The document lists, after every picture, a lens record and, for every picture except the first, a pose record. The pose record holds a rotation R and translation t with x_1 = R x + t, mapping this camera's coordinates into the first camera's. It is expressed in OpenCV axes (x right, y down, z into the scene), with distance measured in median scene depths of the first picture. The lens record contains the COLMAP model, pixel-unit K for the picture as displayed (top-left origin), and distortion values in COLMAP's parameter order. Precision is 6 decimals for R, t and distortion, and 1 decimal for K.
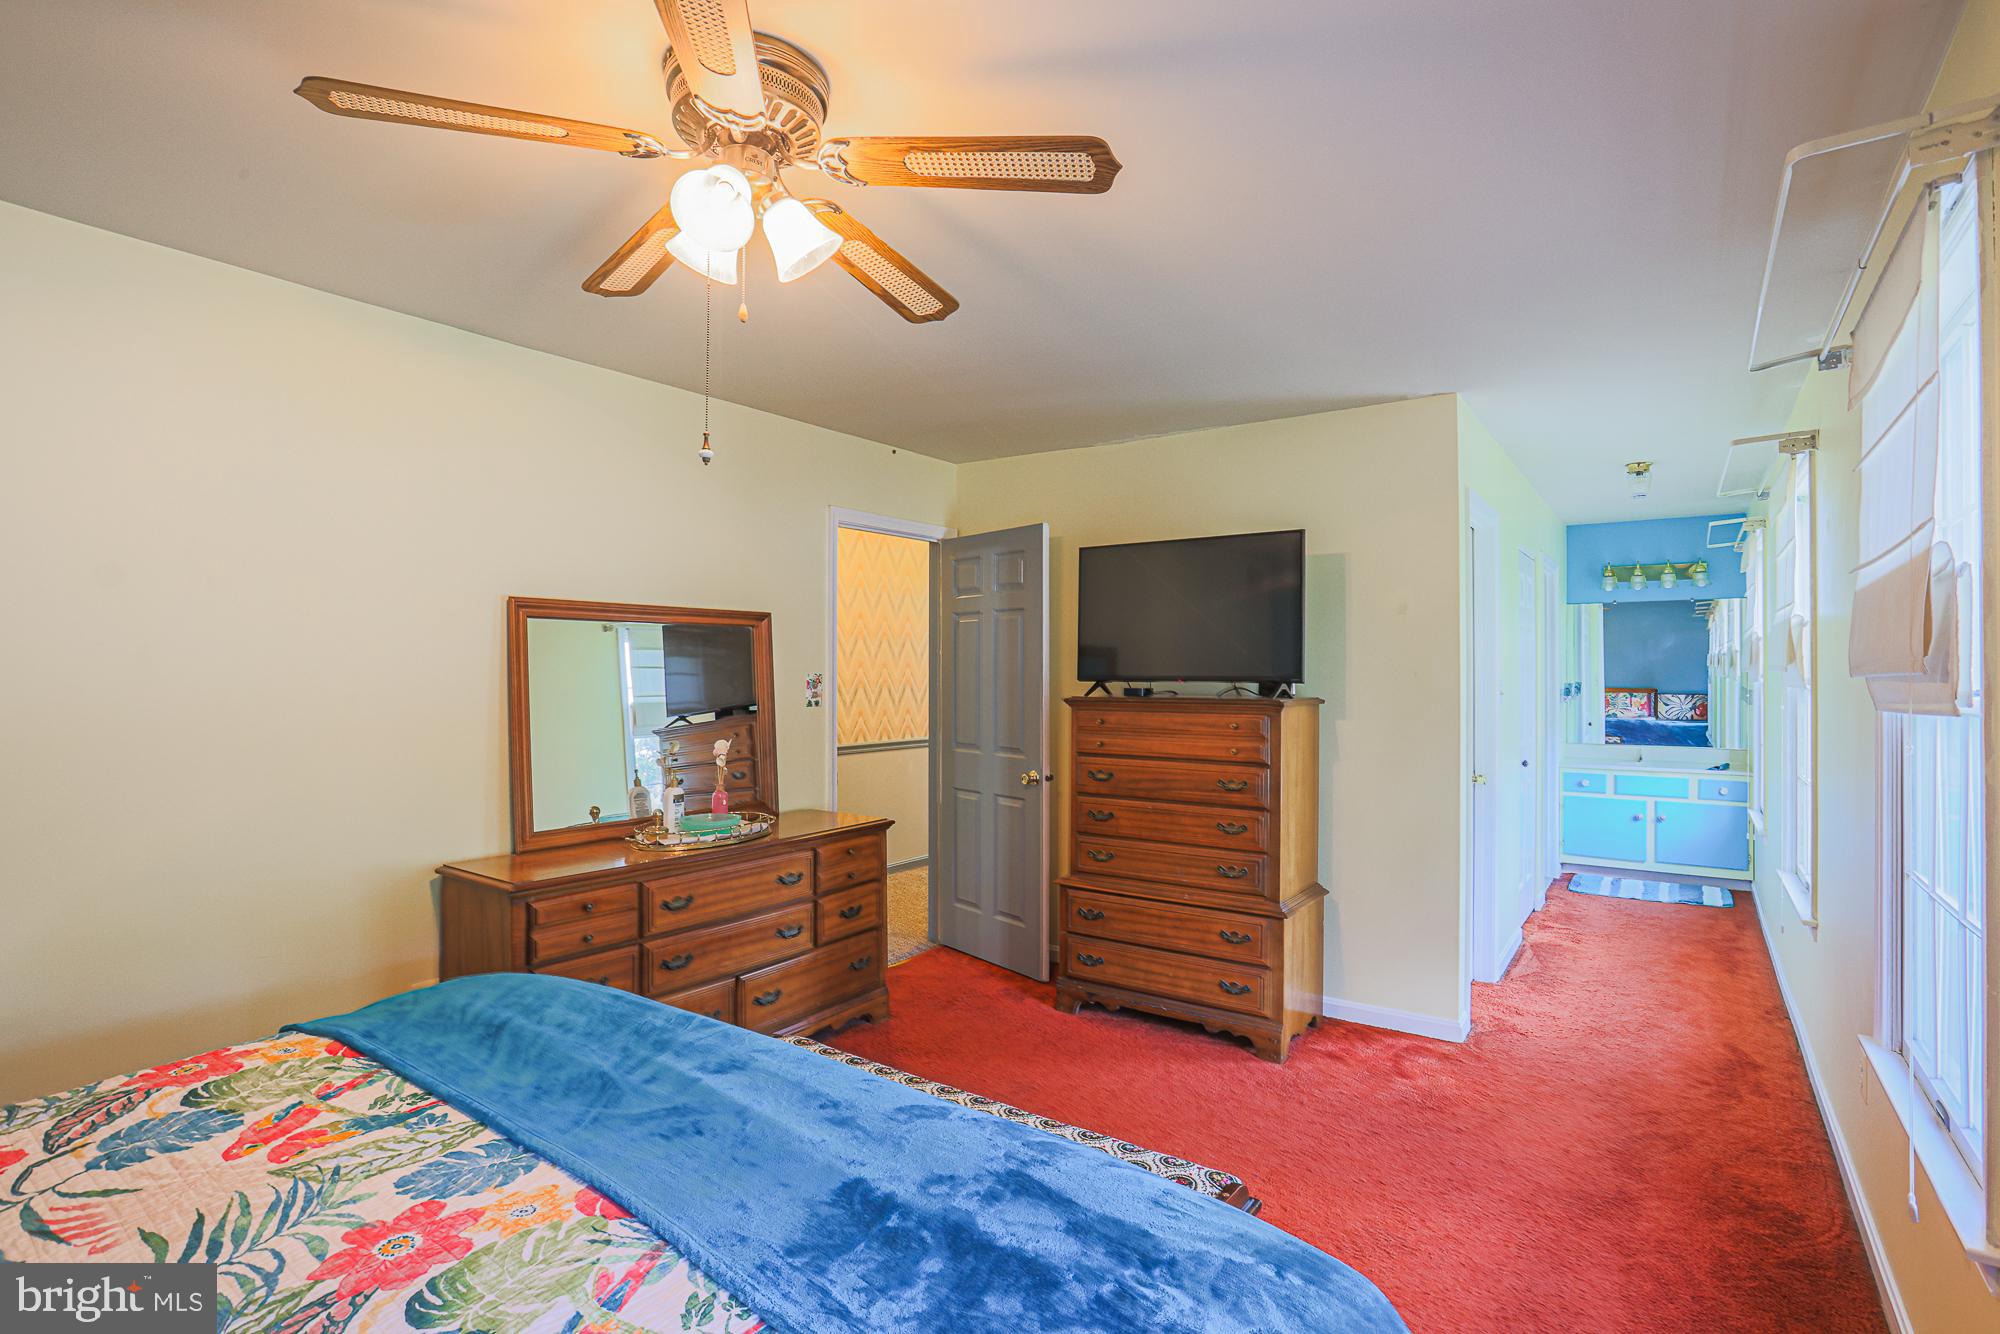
lens RADIAL K [[934.1, 0, 1011.0], [0, 934.1, 676.6], [0, 0, 1]] dist [-0.012959, 0.001195]
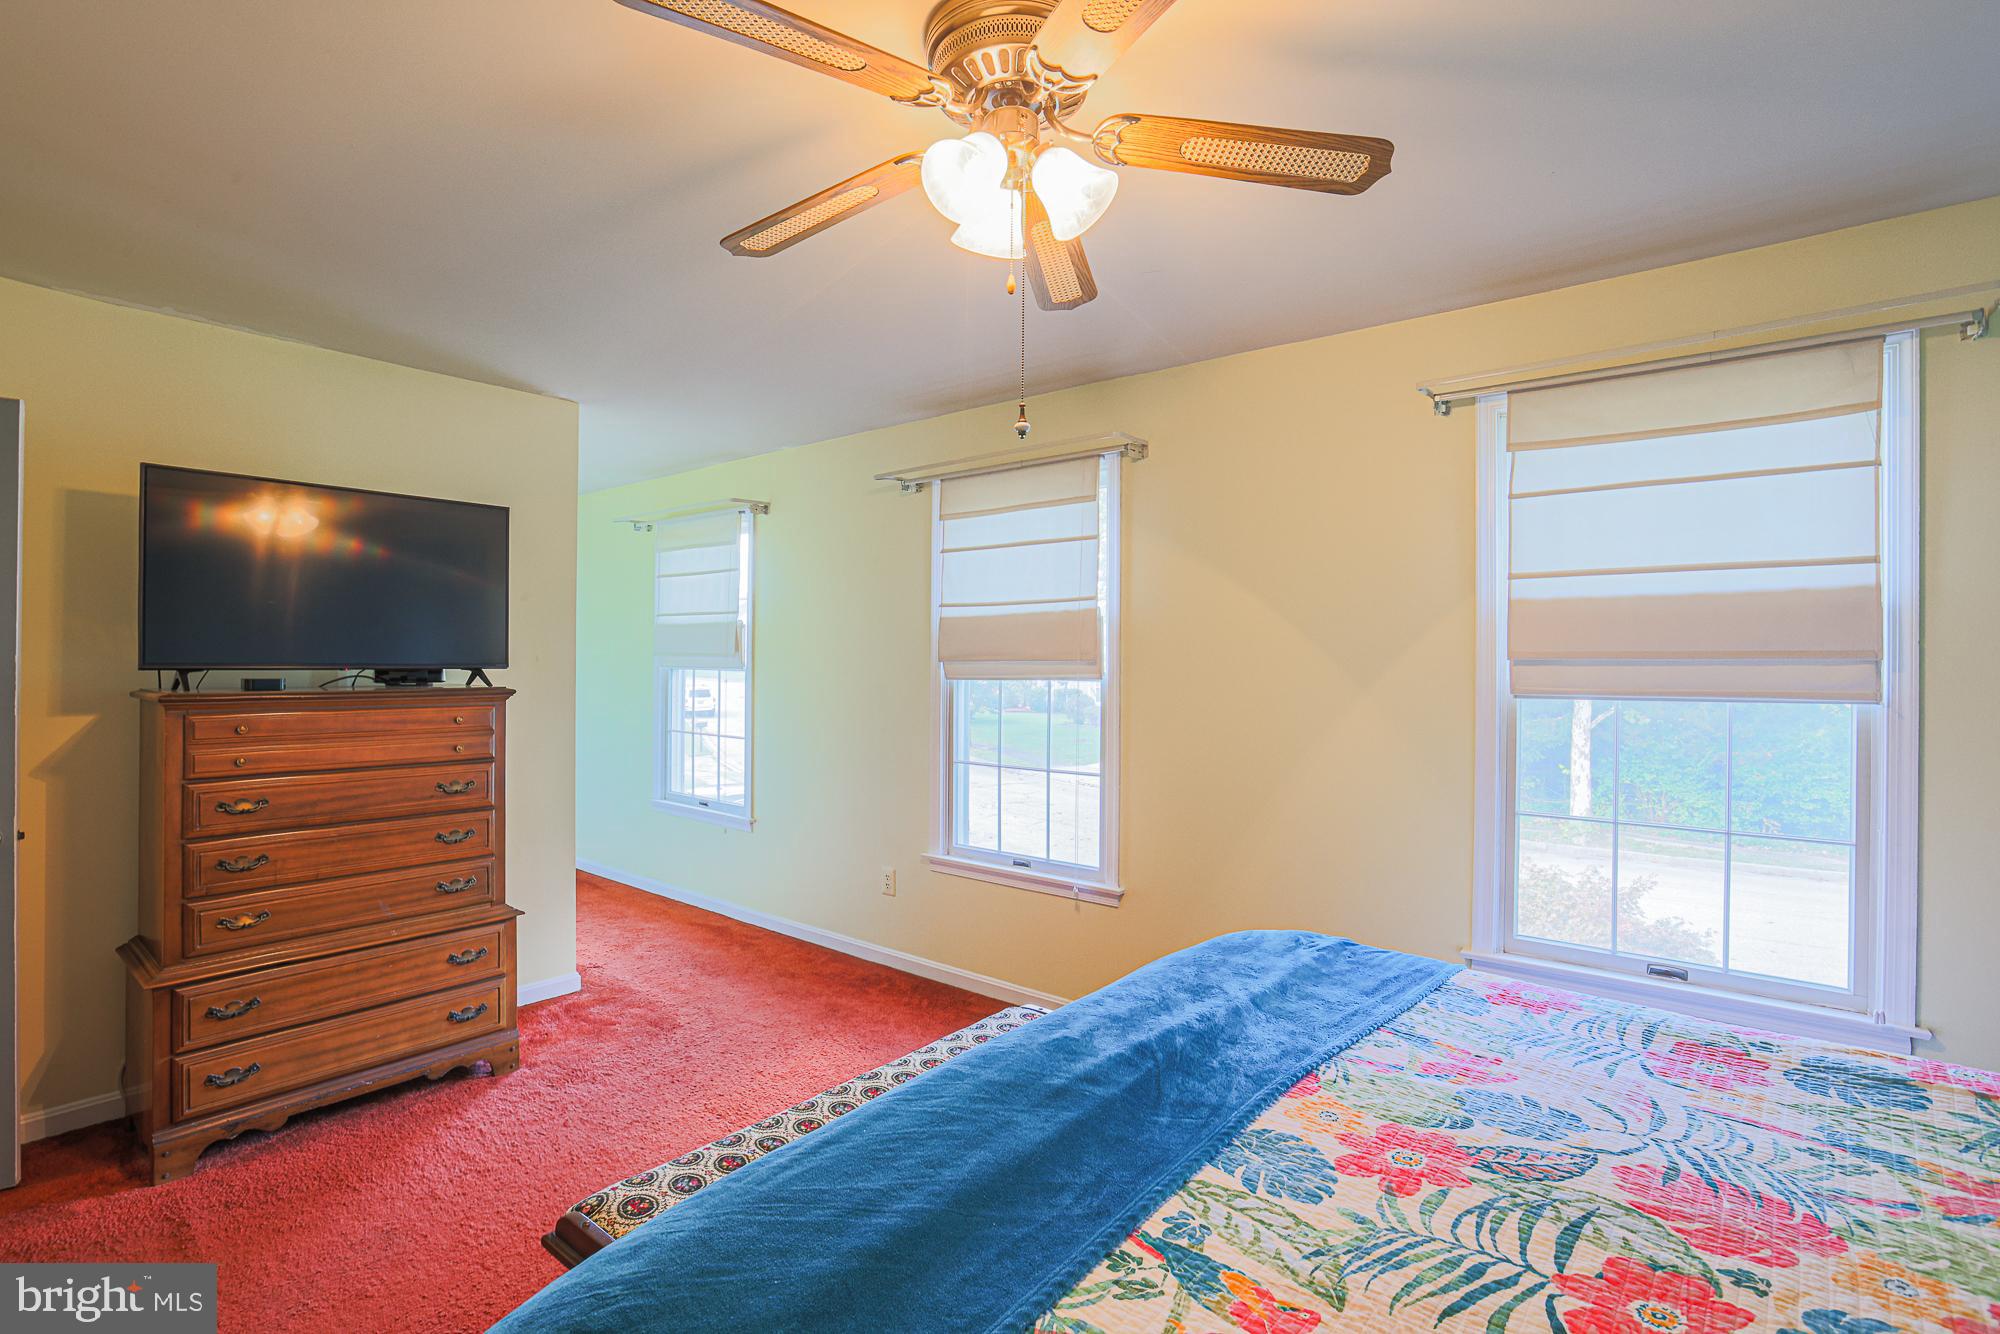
lens RADIAL K [[924.5, 0, 954.2], [0, 924.5, 669.7], [0, 0, 1]] dist [-0.055284, 0.020298]
pose [[0.093224, -0.005781, 0.995628, -0.587190], [-0.004466, 0.999971, 0.006224, -0.001977], [-0.995635, -0.005027, 0.093195, 0.465715]]
